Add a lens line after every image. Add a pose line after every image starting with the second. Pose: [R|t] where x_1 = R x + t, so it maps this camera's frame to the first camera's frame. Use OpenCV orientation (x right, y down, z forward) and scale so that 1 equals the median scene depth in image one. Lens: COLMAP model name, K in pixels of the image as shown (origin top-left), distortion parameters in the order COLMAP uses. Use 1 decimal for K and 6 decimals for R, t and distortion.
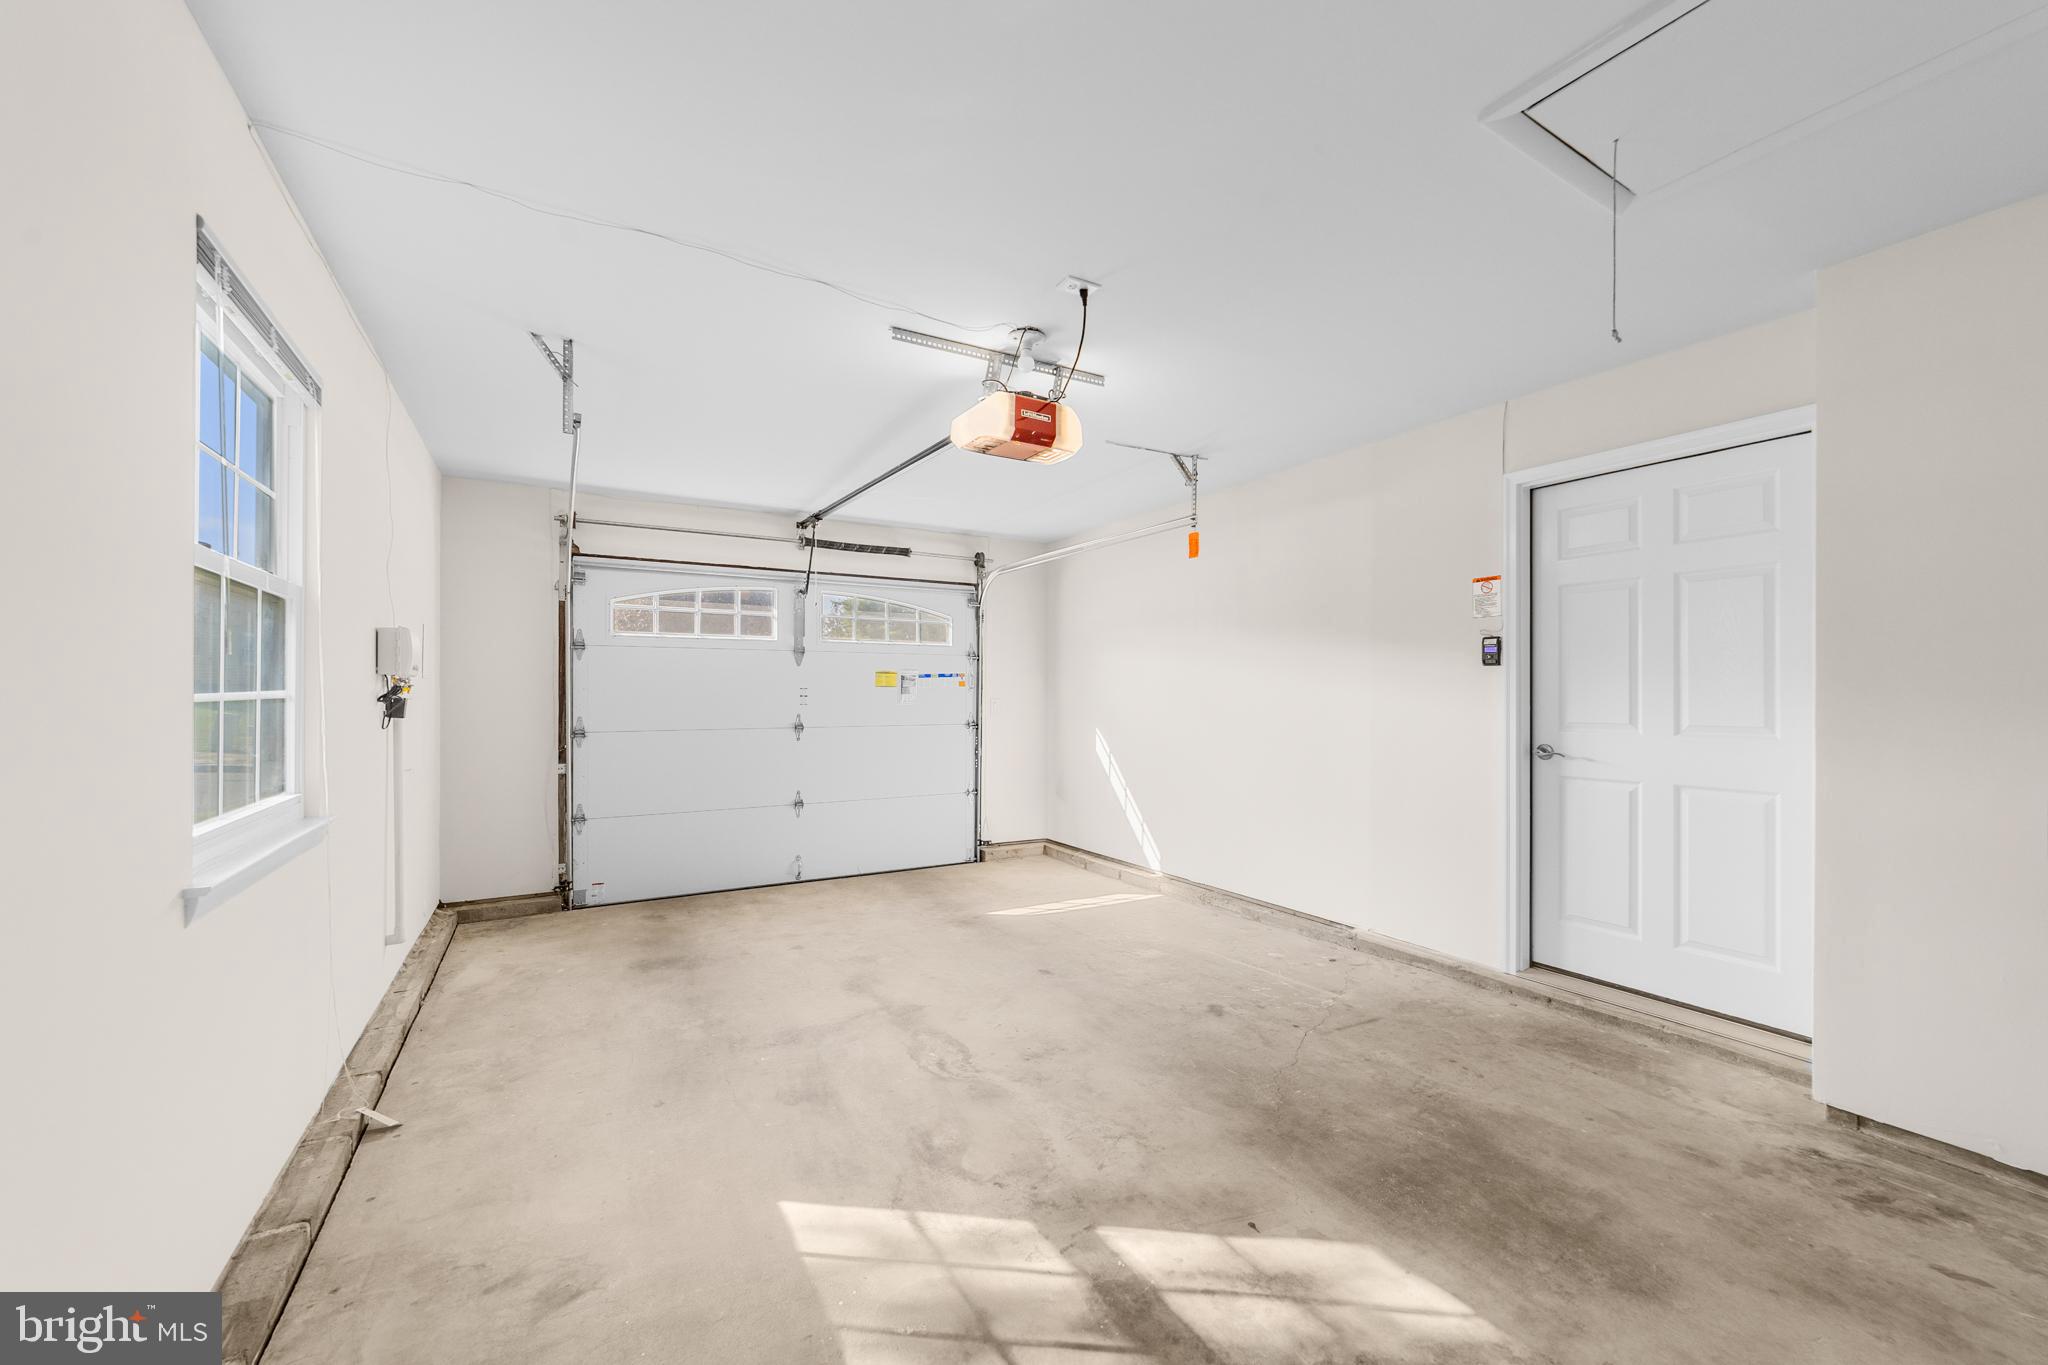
lens RADIAL K [[797.6, 0, 1032.7], [0, 797.6, 692.1], [0, 0, 1]] dist [-0.007136, 0.000433]
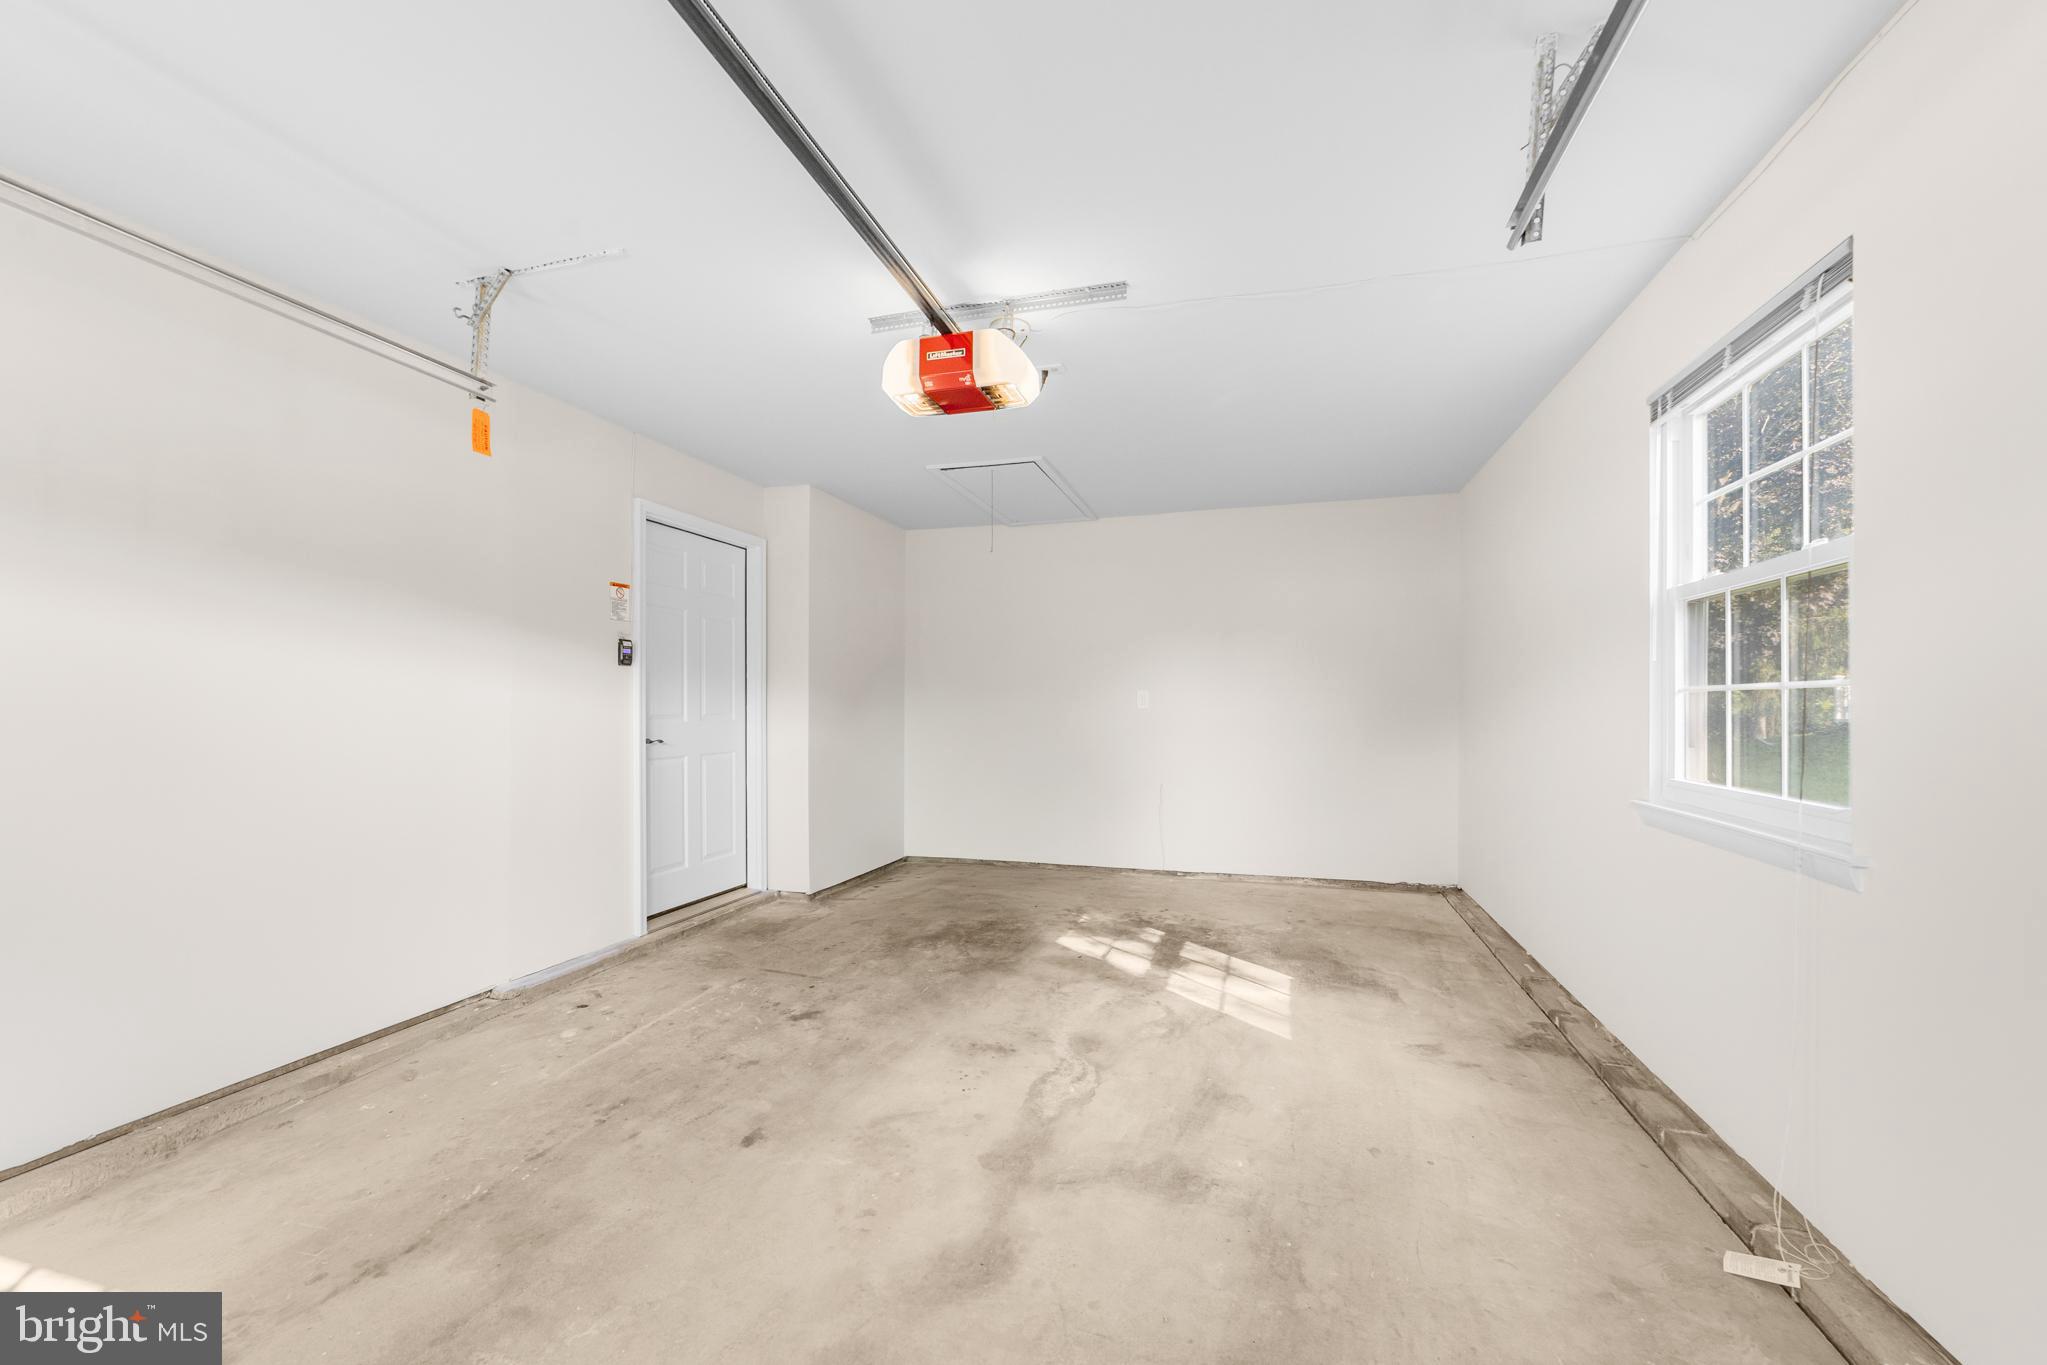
lens RADIAL K [[797.2, 0, 1033.2], [0, 797.2, 697.5], [0, 0, 1]] dist [-0.007136, 0.000433]
pose [[-0.673208, 0.003826, 0.739443, -0.812563], [-0.004851, 0.999942, -0.009590, 0.024685], [-0.739437, -0.010043, -0.673151, 1.753504]]
